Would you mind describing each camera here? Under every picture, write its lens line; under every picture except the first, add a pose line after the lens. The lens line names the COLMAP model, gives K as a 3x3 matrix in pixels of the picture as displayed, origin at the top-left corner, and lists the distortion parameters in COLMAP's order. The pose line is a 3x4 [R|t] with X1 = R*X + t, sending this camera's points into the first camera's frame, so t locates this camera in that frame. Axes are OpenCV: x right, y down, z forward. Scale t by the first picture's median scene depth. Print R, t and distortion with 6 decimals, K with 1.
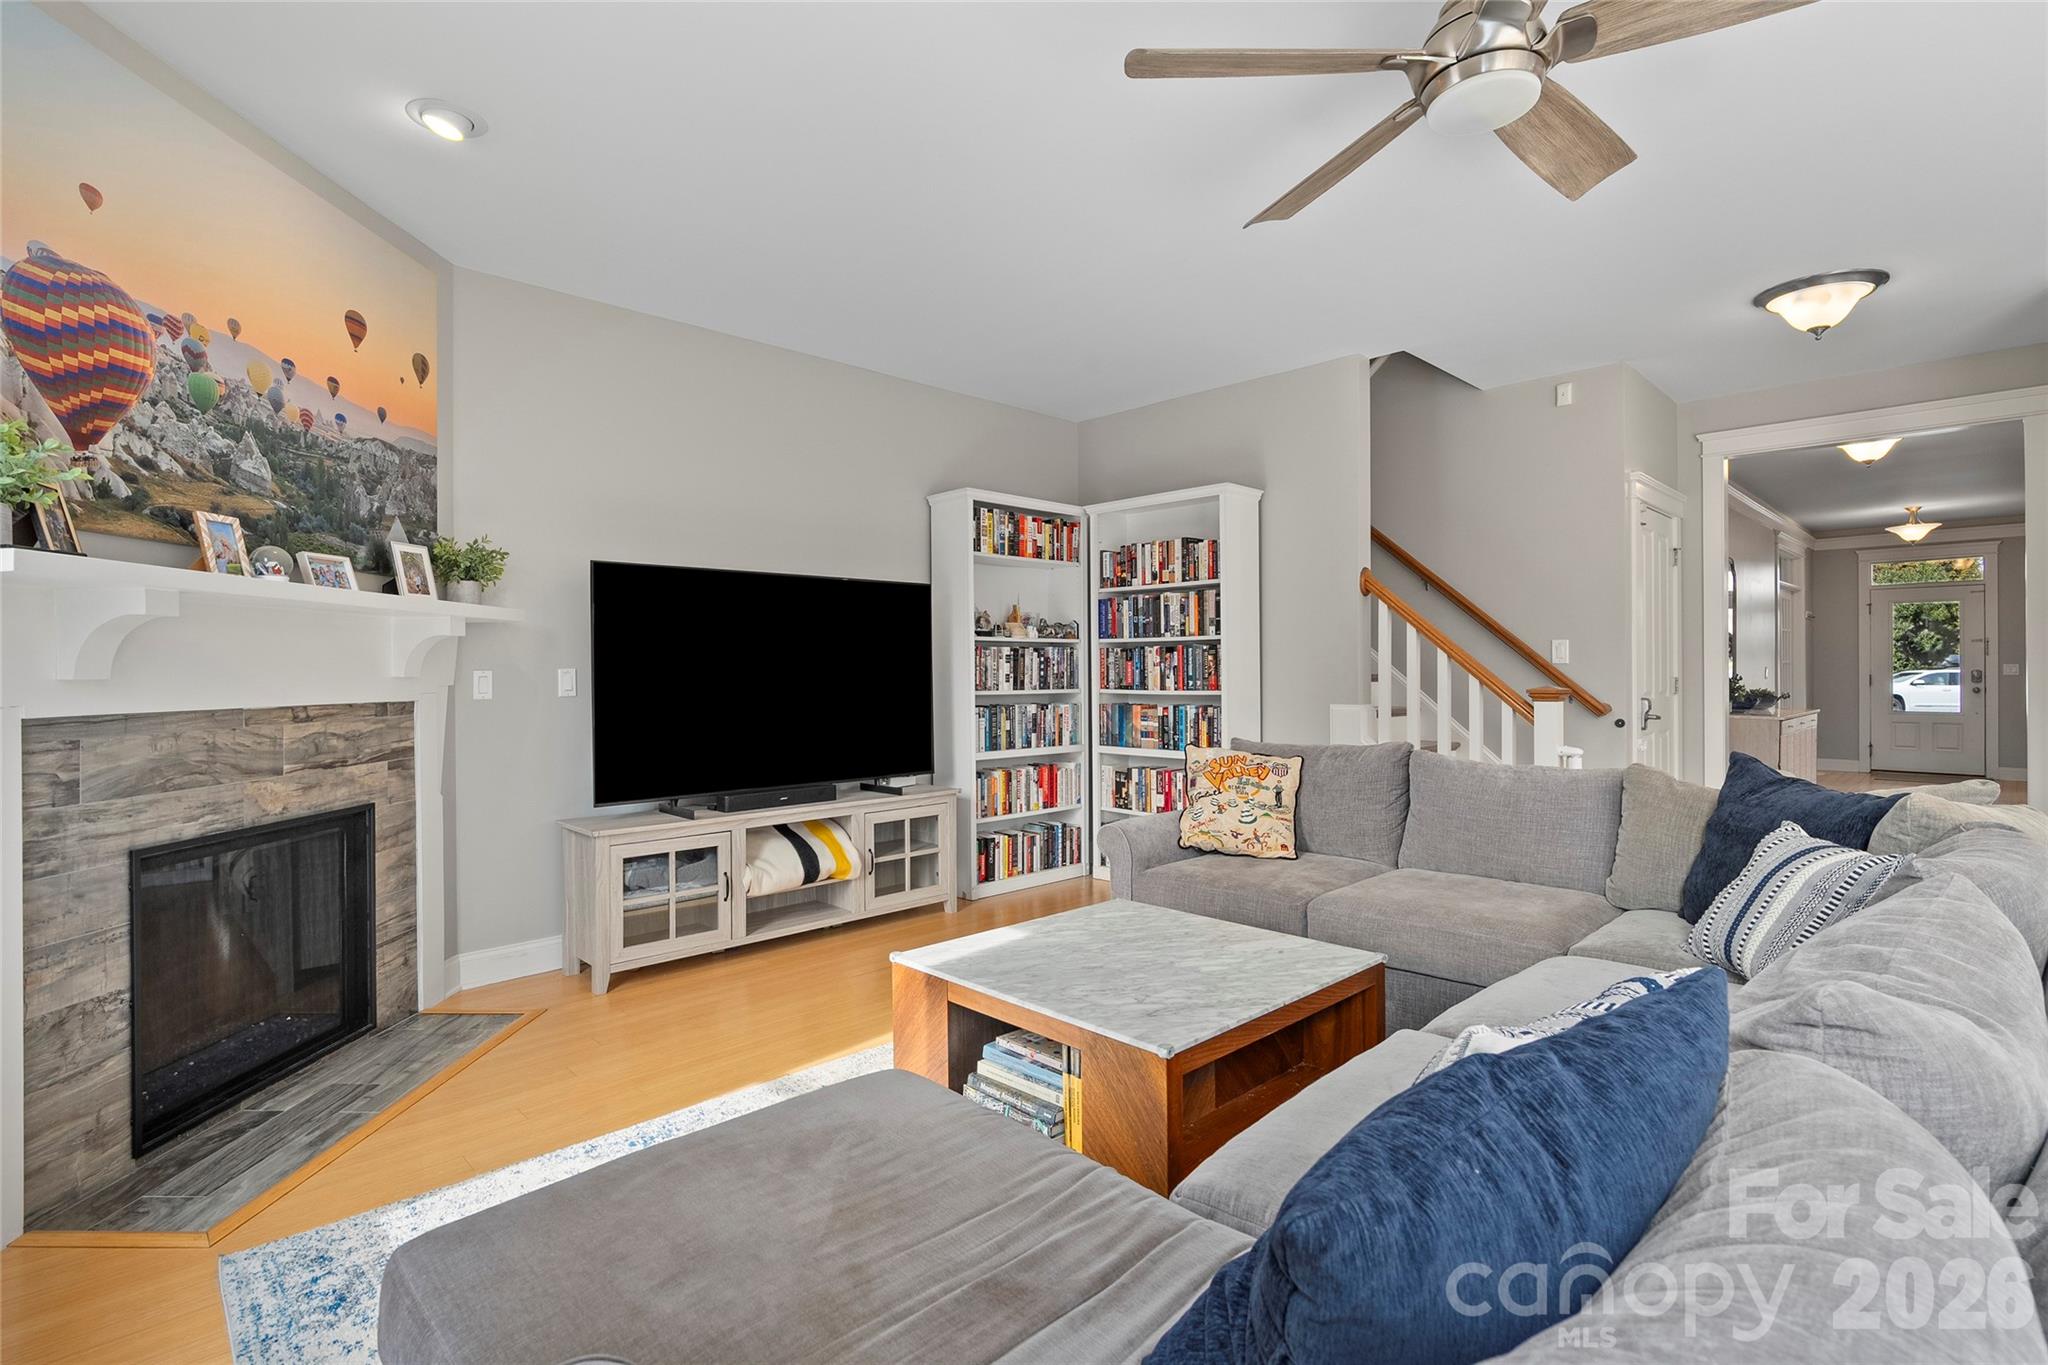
lens RADIAL K [[980.6, 0, 1017.7], [0, 980.6, 672.1], [0, 0, 1]] dist [-0.000490, -0.000253]
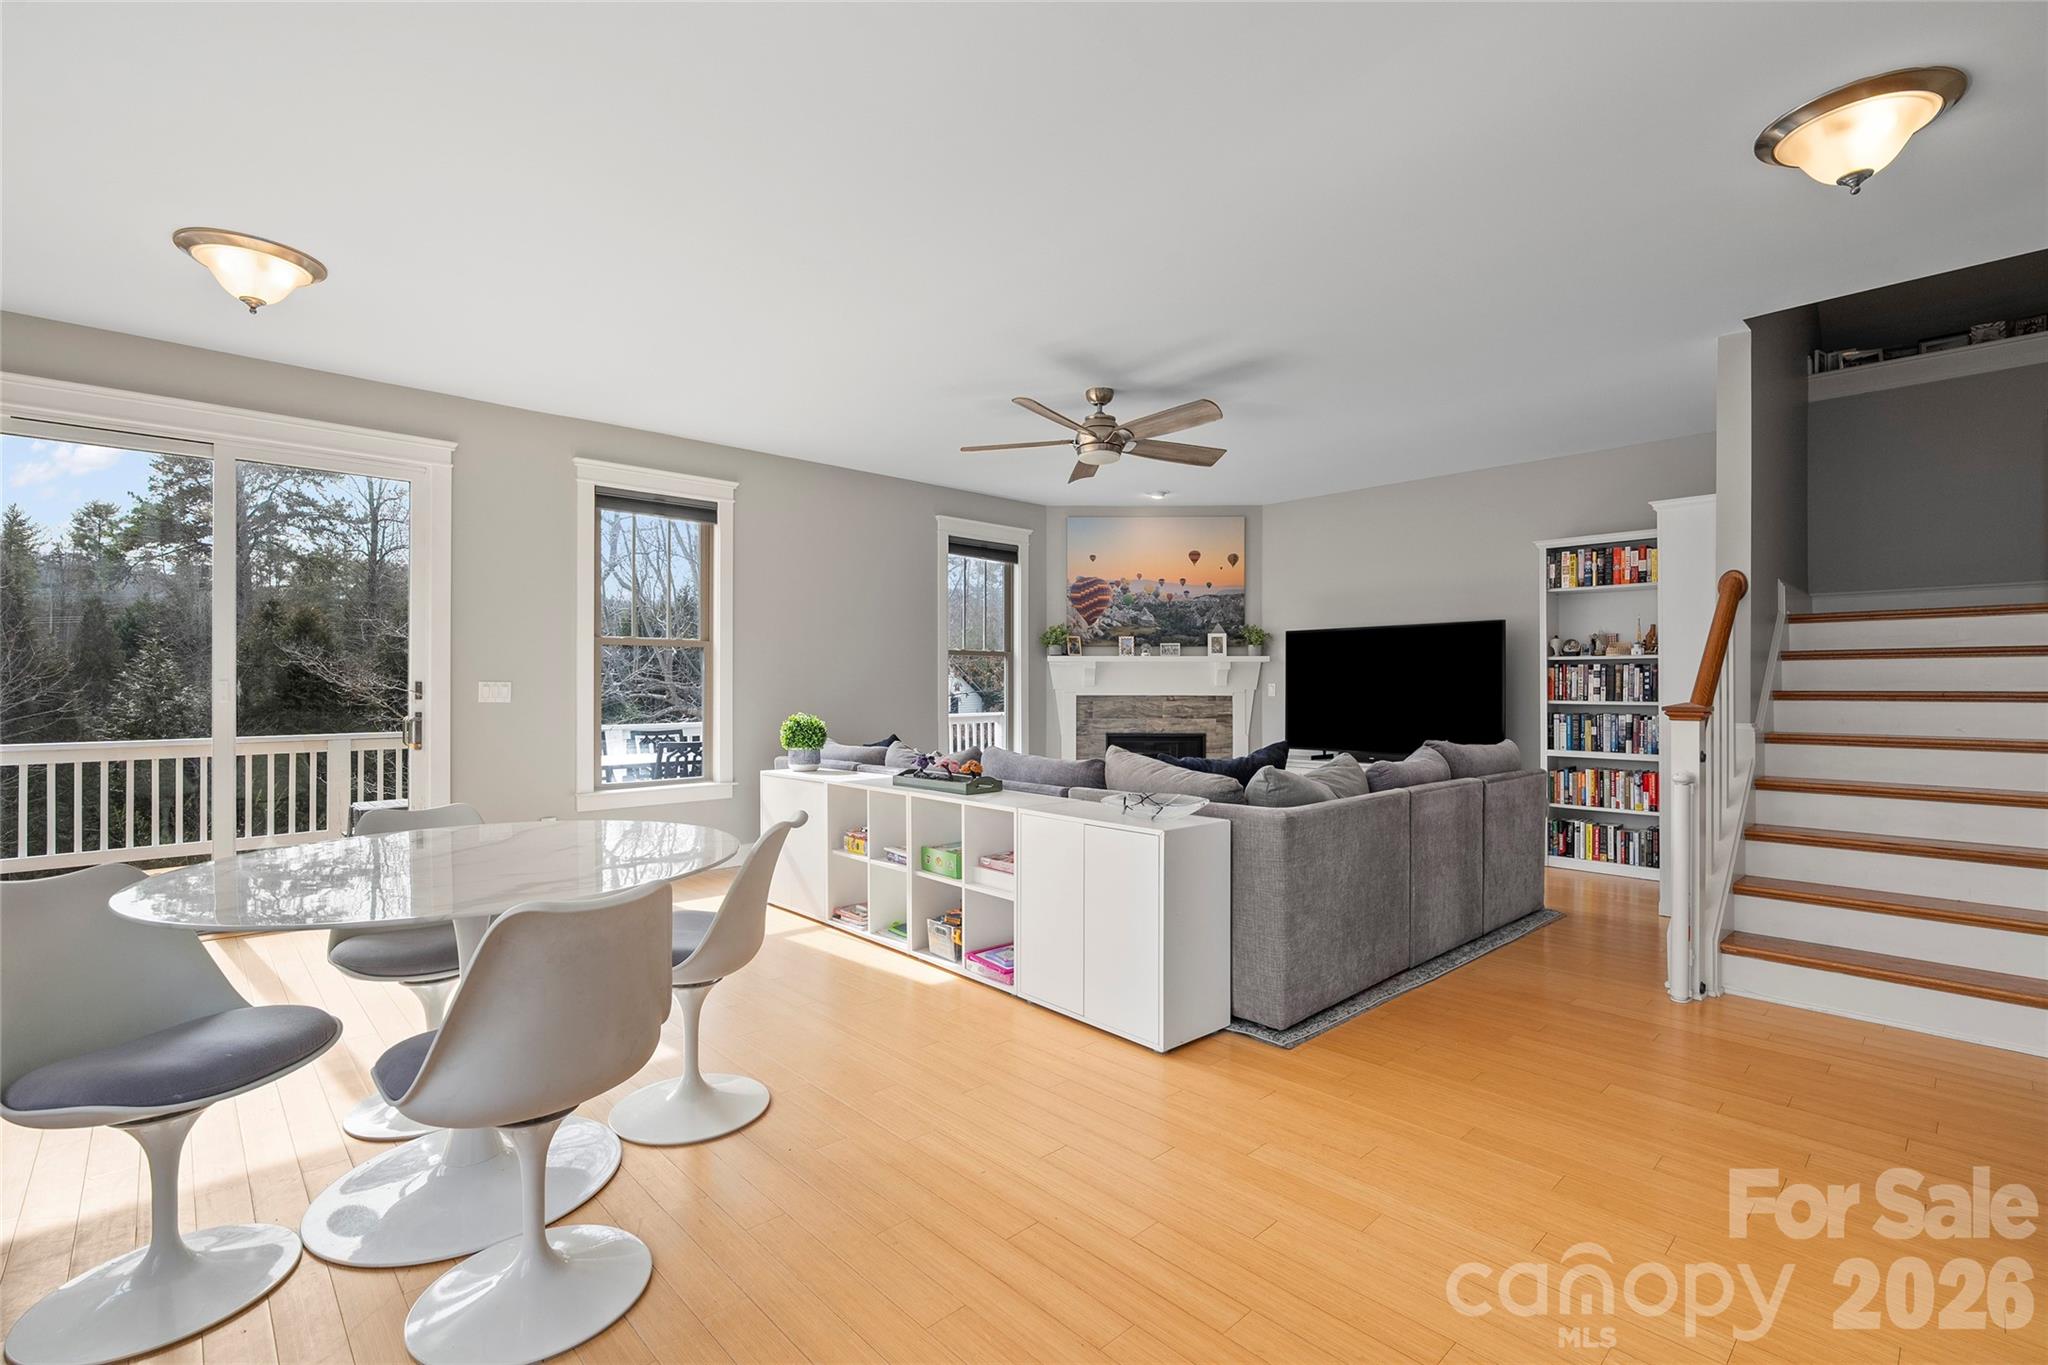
lens RADIAL K [[925.9, 0, 1022.2], [0, 925.9, 684.5], [0, 0, 1]] dist [-0.007983, 0.001674]
pose [[-0.020713, 0.003767, -0.999778, 2.058849], [-0.001903, 0.999991, 0.003807, -0.007724], [0.999784, 0.001982, -0.020706, 0.626941]]
